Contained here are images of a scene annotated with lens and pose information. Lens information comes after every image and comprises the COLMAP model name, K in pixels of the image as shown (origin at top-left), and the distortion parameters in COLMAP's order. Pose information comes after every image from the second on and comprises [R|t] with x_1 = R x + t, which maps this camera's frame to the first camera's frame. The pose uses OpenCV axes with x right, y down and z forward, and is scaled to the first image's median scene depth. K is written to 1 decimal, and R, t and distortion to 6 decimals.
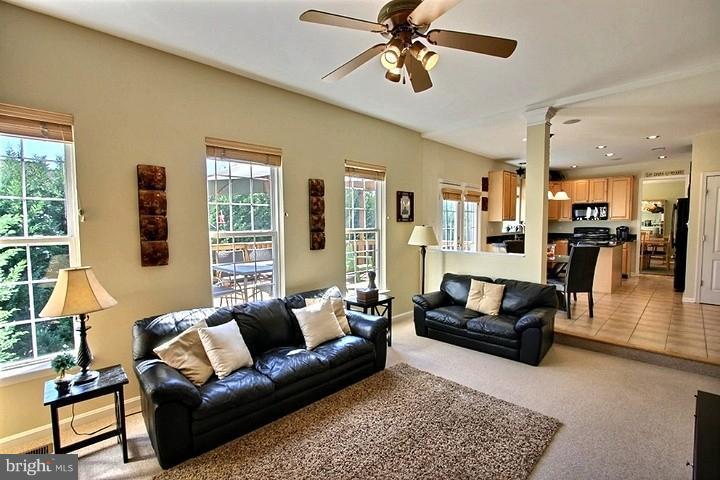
lens RADIAL K [[334.4, 0, 361.2], [0, 334.4, 241.4], [0, 0, 1]] dist [-0.004246, -0.000563]
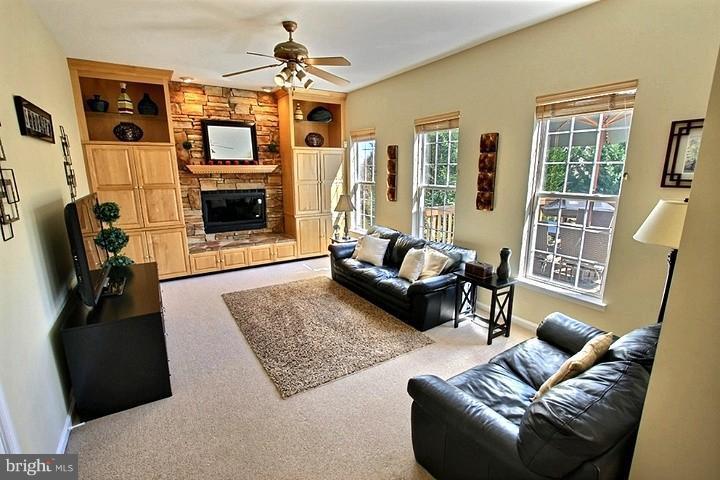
lens RADIAL K [[334.4, 0, 361.2], [0, 334.4, 241.4], [0, 0, 1]] dist [-0.004246, -0.000563]
pose [[-0.214135, 0.215736, -0.952682, 0.401943], [-0.050555, 0.971551, 0.231372, -0.042100], [0.975495, 0.097708, -0.197137, 0.396356]]
